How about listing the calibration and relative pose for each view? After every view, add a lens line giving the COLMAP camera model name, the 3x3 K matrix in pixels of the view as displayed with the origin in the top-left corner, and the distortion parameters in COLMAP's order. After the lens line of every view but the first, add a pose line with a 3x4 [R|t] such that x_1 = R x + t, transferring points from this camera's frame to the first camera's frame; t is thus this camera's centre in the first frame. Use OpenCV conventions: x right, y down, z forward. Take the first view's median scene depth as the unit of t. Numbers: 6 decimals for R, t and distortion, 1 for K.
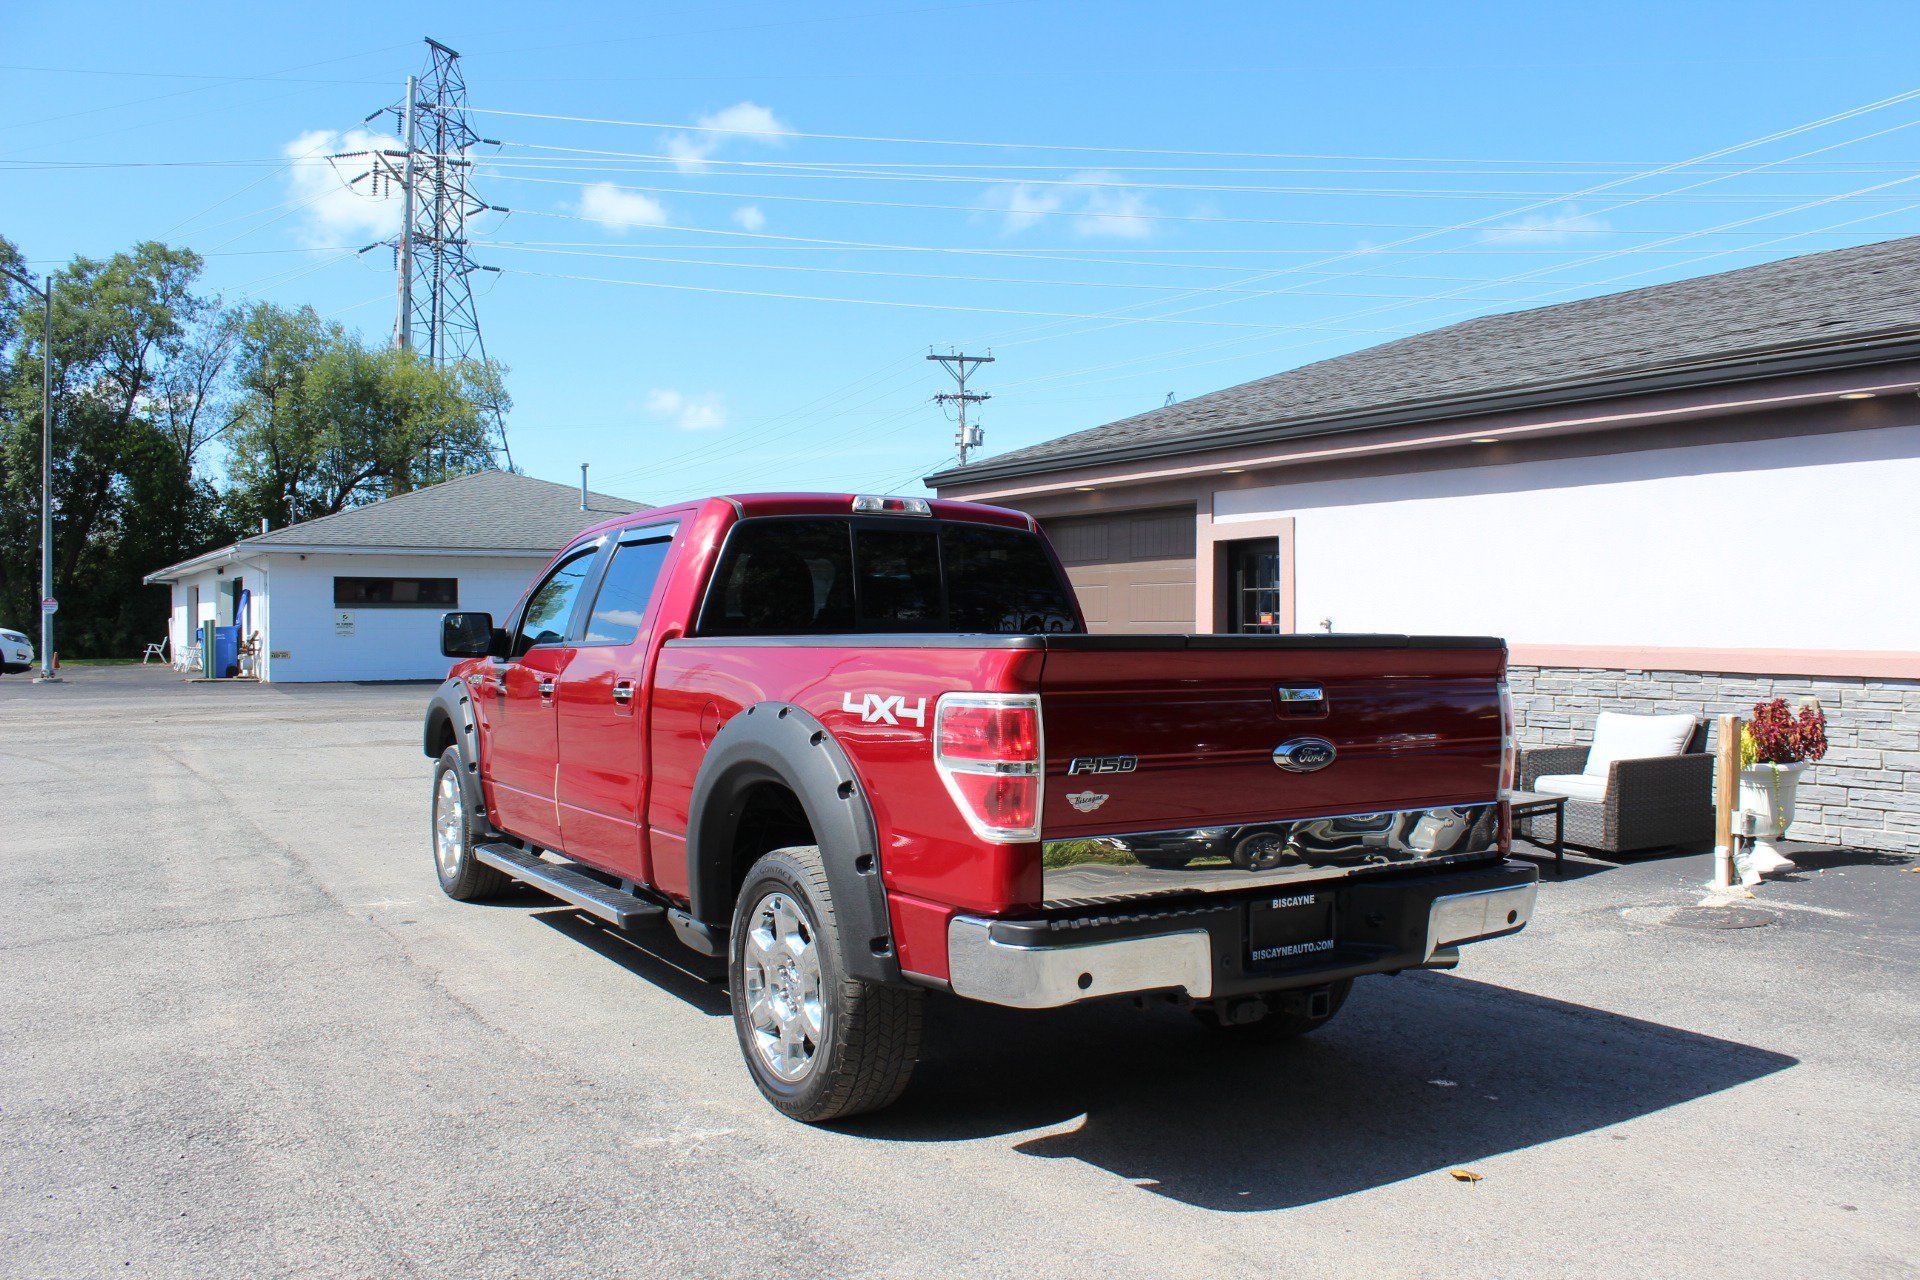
lens RADIAL K [[1604.3, 0, 974.5], [0, 1604.3, 658.8], [0, 0, 1]] dist [-0.166614, 0.150717]
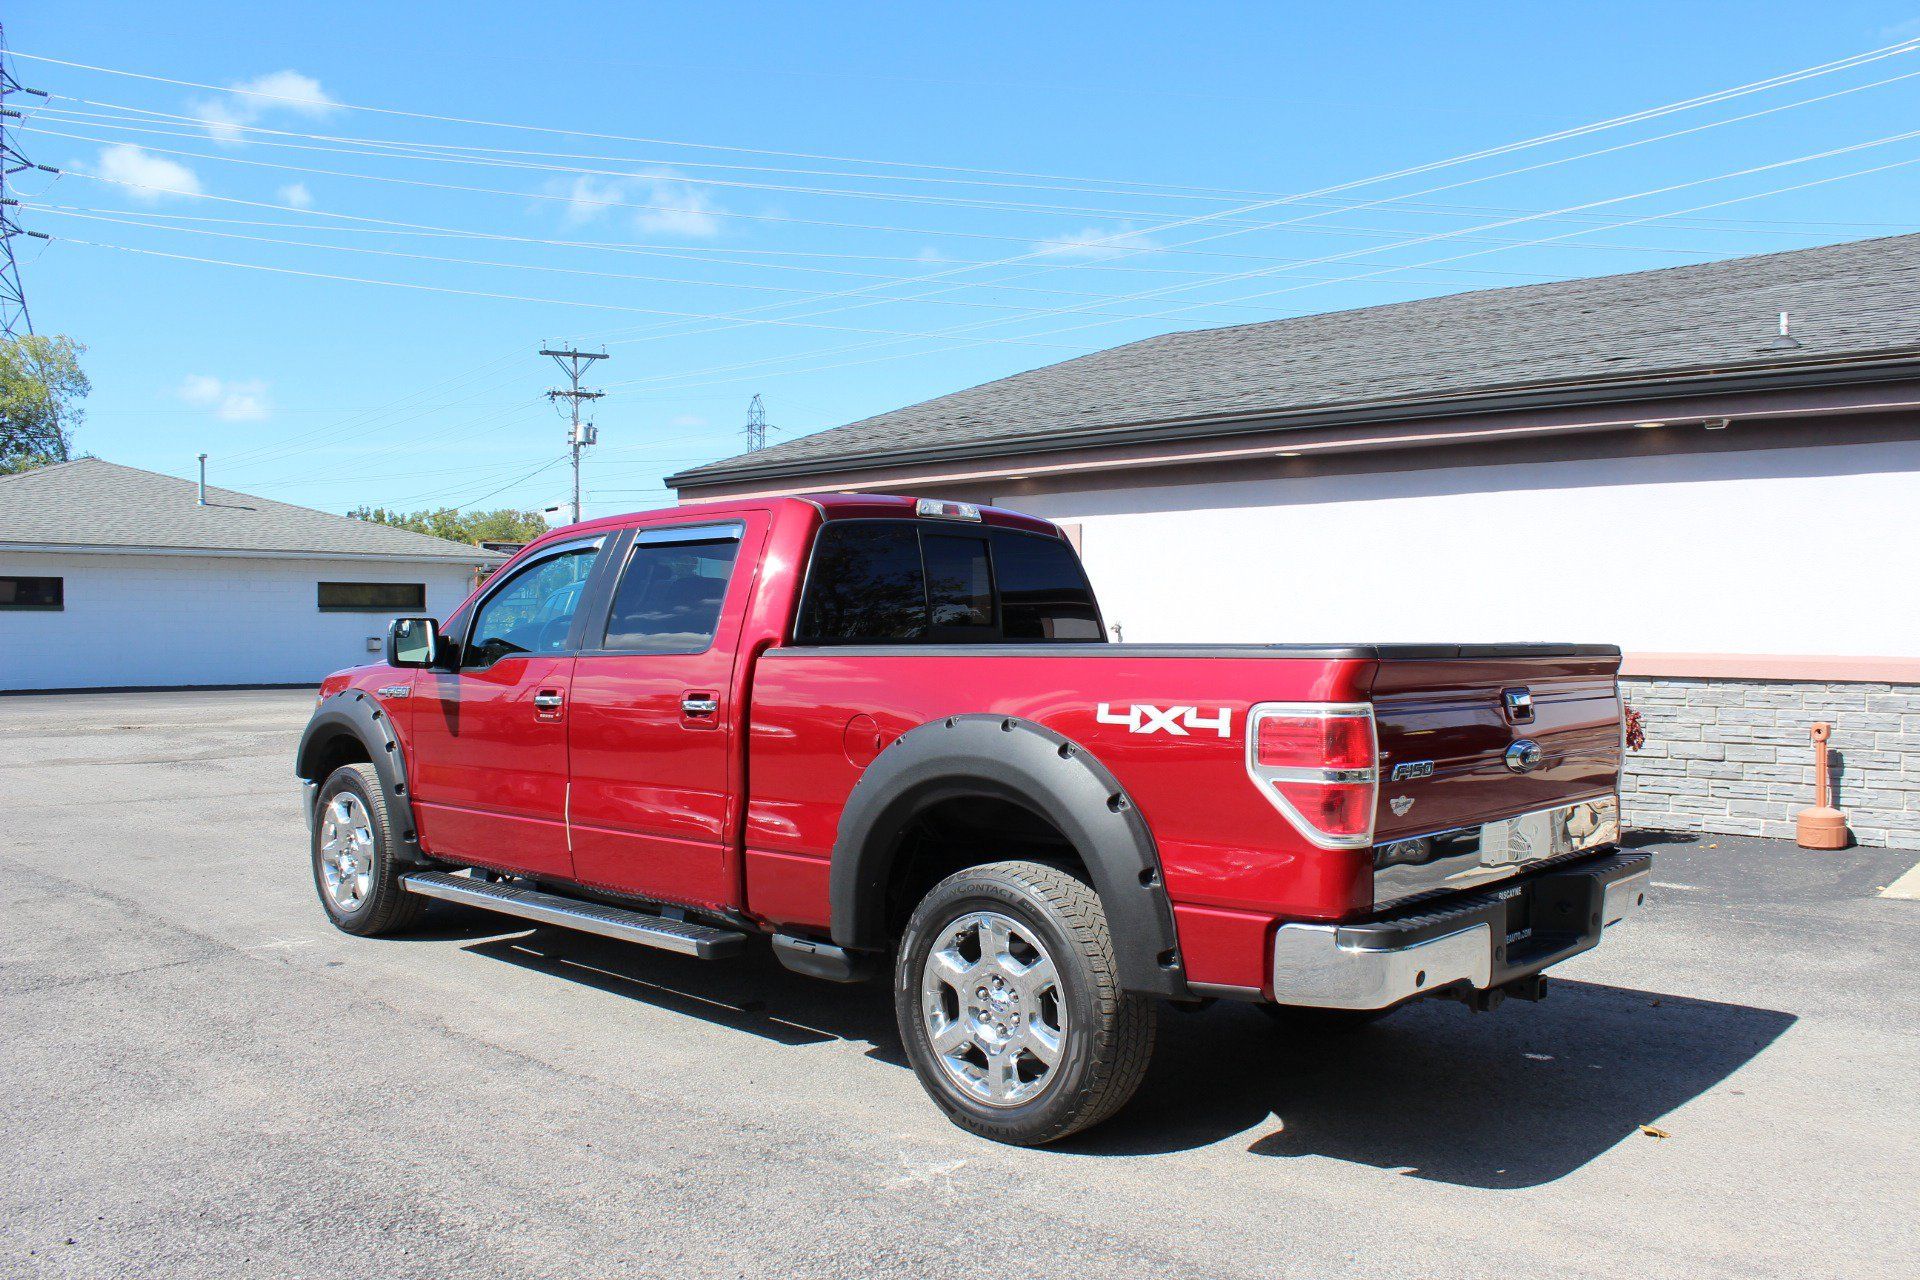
lens RADIAL K [[1604.3, 0, 974.5], [0, 1604.3, 658.8], [0, 0, 1]] dist [-0.166614, 0.150717]
pose [[0.964483, -0.005584, 0.264086, -0.199043], [0.005926, 0.999982, -0.000498, -0.003013], [-0.264079, 0.002046, 0.964499, 0.035961]]
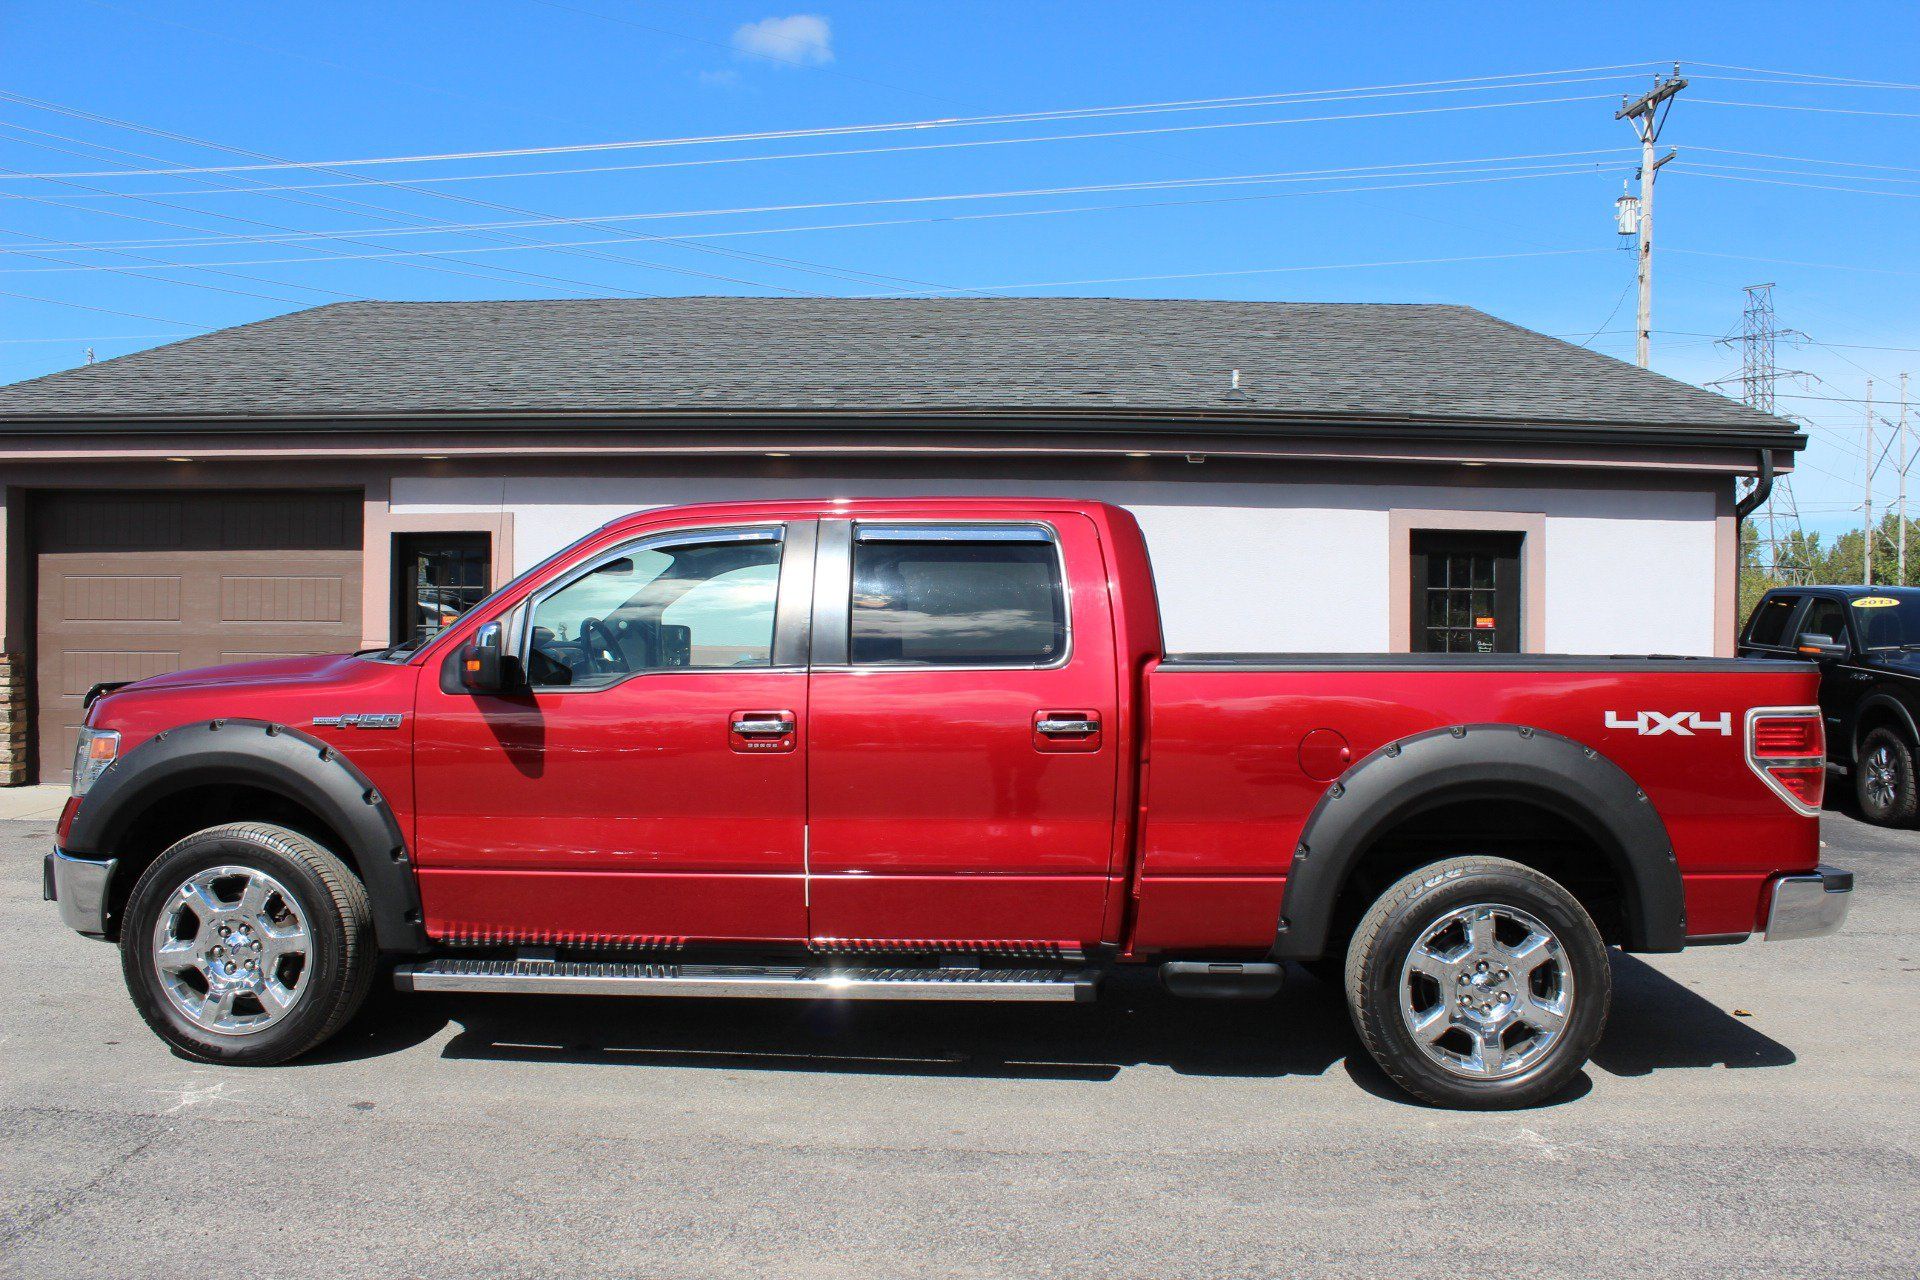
lens RADIAL K [[1604.3, 0, 974.5], [0, 1604.3, 658.8], [0, 0, 1]] dist [-0.166614, 0.150717]
pose [[0.562600, -0.013725, 0.826615, -0.608073], [0.007589, 0.999906, 0.011437, -0.015871], [-0.826694, -0.000161, 0.562652, 0.357837]]
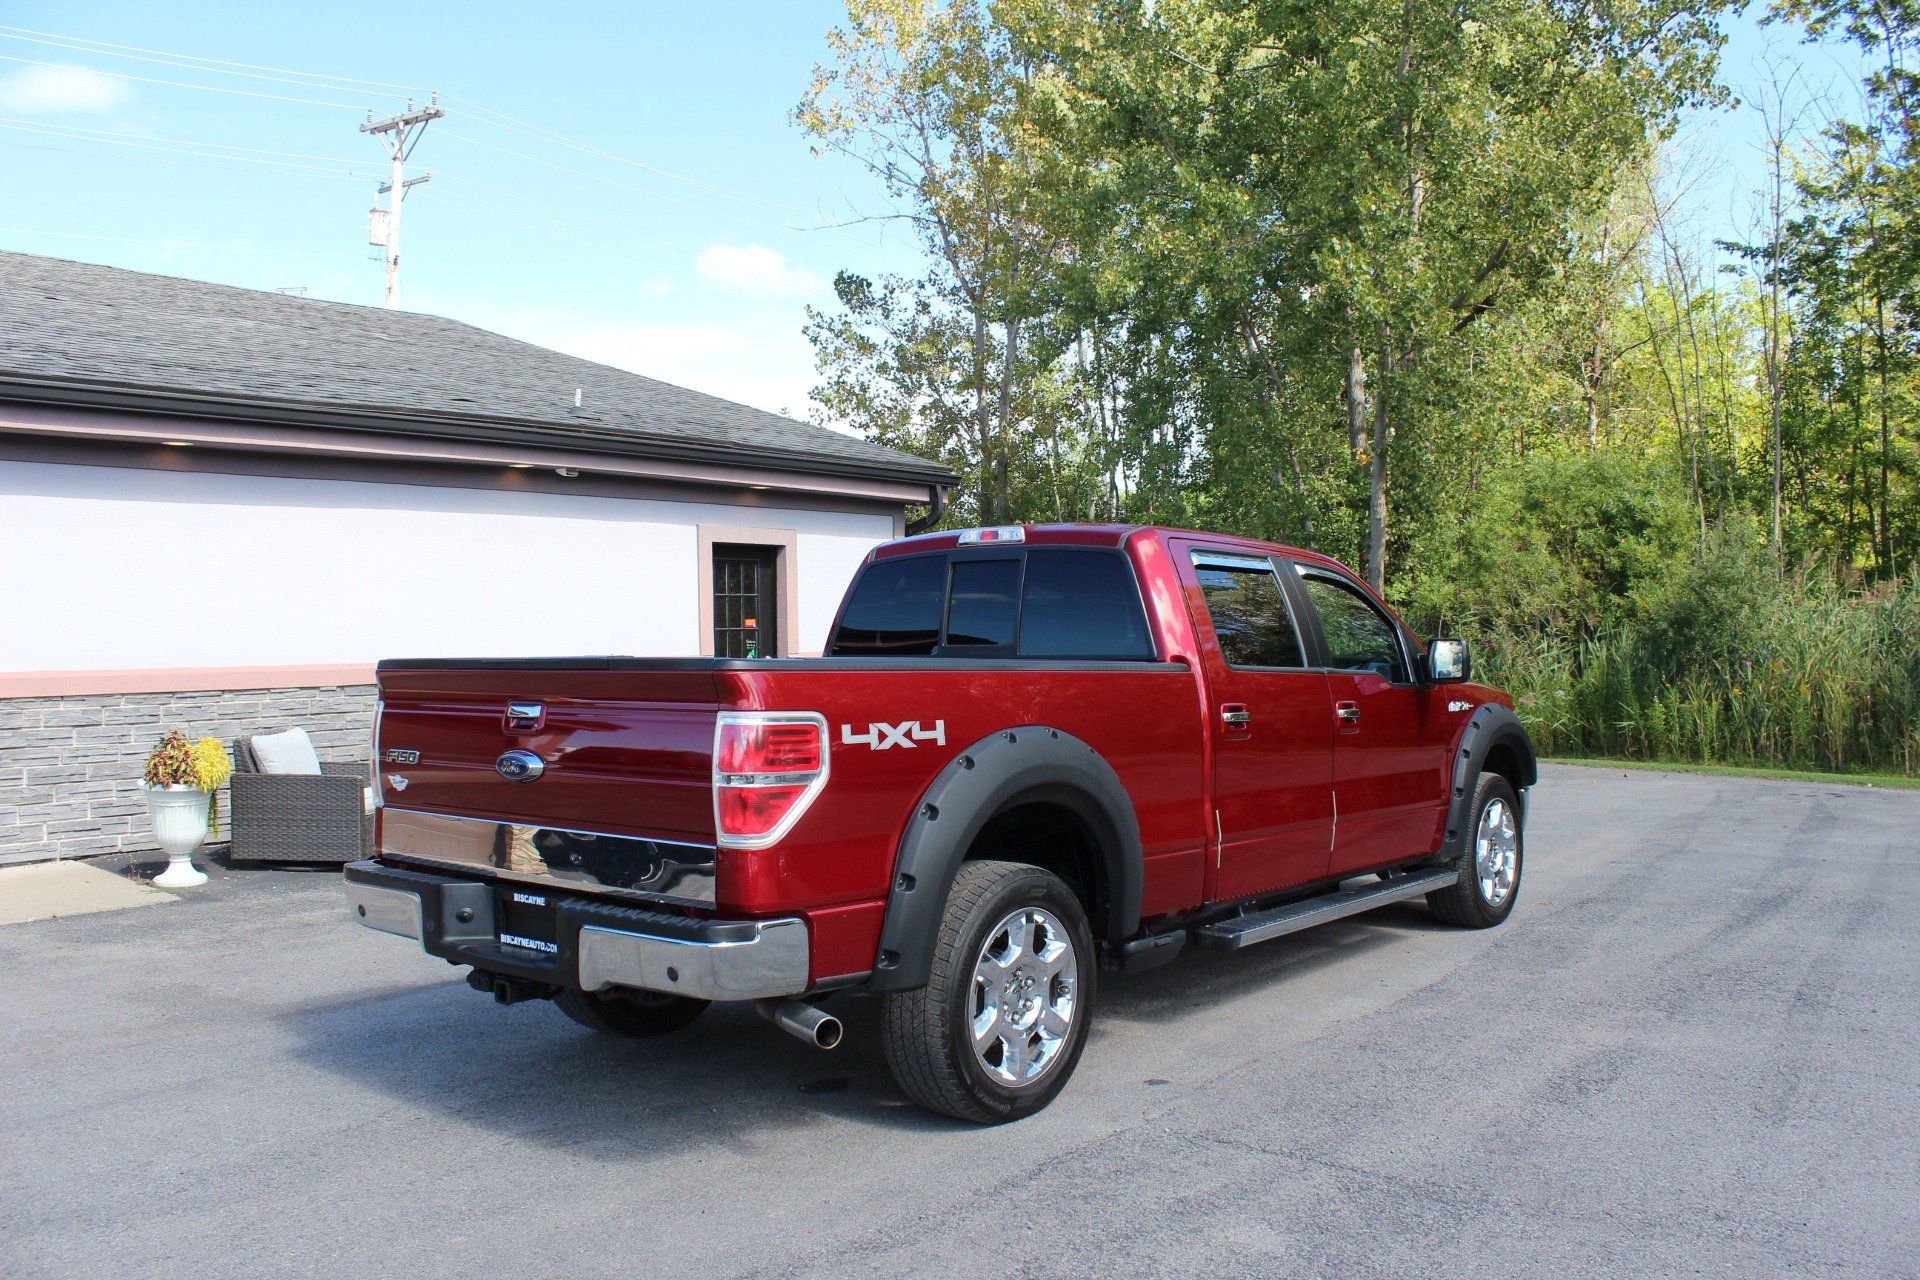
lens RADIAL K [[1604.3, 0, 974.5], [0, 1604.3, 658.8], [0, 0, 1]] dist [-0.166614, 0.150717]
pose [[-0.323318, -0.023231, 0.946005, -0.826020], [0.028977, 0.998987, 0.034435, -0.040769], [-0.945847, 0.038545, -0.322317, 1.067915]]
